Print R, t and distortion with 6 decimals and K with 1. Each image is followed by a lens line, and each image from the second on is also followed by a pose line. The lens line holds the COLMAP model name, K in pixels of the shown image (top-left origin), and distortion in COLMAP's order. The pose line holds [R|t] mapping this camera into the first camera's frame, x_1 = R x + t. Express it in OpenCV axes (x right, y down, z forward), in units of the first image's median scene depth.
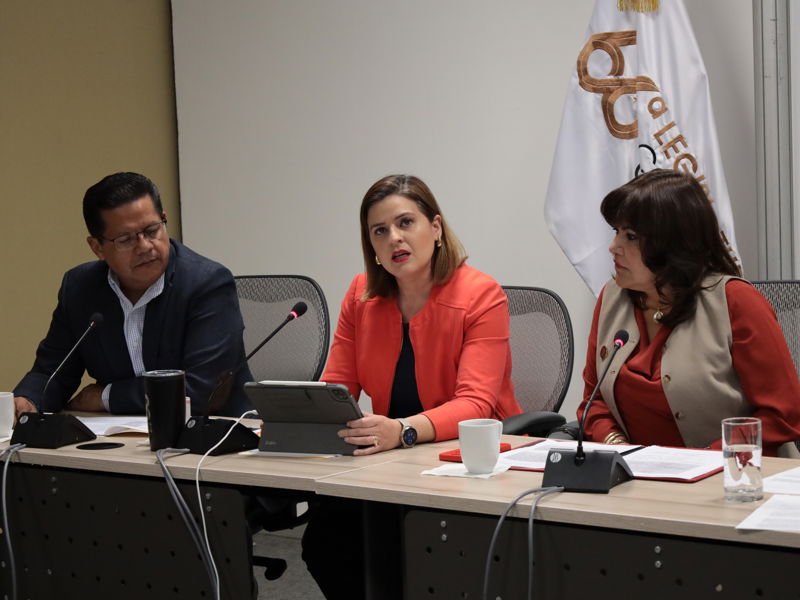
lens RADIAL K [[2160.2, 0, 400.0], [0, 2160.2, 300.0], [0, 0, 1]] dist [0.049771, -0.720037]
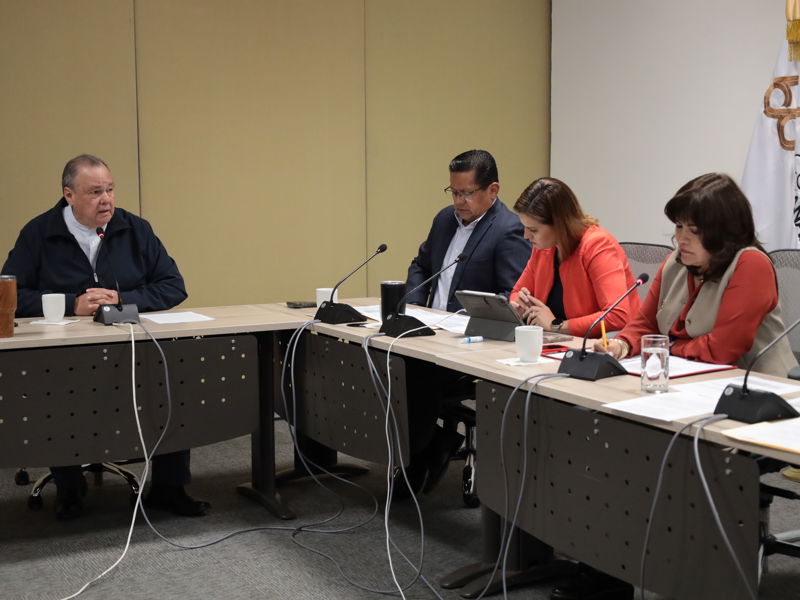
lens RADIAL K [[1287.9, 0, 400.0], [0, 1287.9, 300.0], [0, 0, 1]] dist [0.031877, 0.085846]
pose [[0.925592, 0.075954, -0.370825, 0.196839], [-0.062157, 0.996861, 0.049036, -0.000317], [0.373385, -0.022338, 0.927407, 0.092984]]
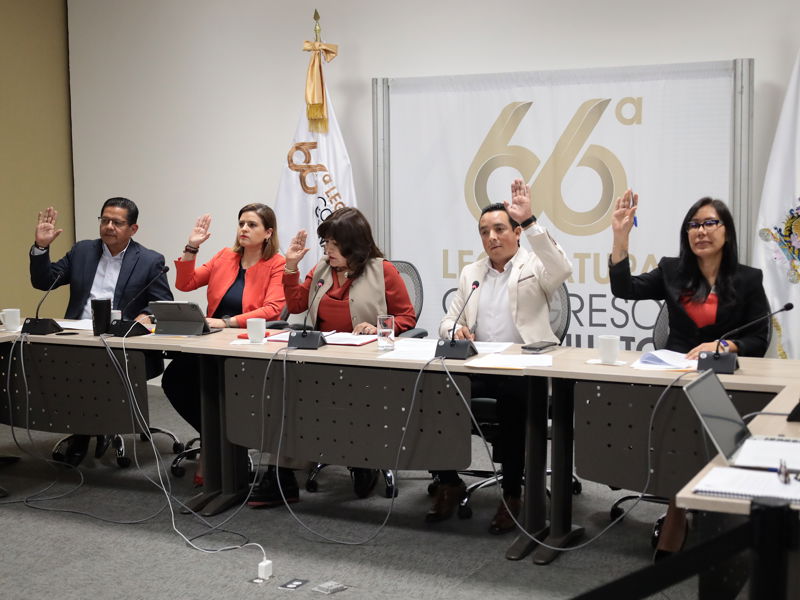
lens RADIAL K [[1250.9, 0, 400.0], [0, 1250.9, 300.0], [0, 0, 1]] dist [0.025921, 0.024418]
pose [[0.978892, 0.009111, 0.204174, -0.057584], [-0.010591, 0.999925, 0.006158, 0.019241], [-0.204103, -0.008190, 0.978915, -0.197249]]
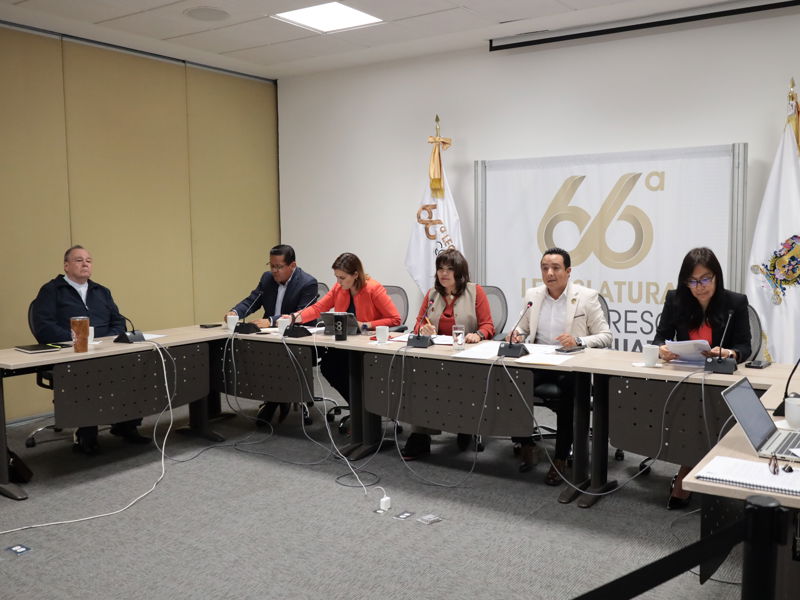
lens RADIAL K [[796.3, 0, 400.0], [0, 796.3, 300.0], [0, 0, 1]] dist [0.002830, 0.018988]
pose [[0.997183, 0.021459, 0.071875, -0.020987], [-0.021530, 0.999768, 0.000212, 0.011943], [-0.071853, -0.001758, 0.997414, -0.124179]]
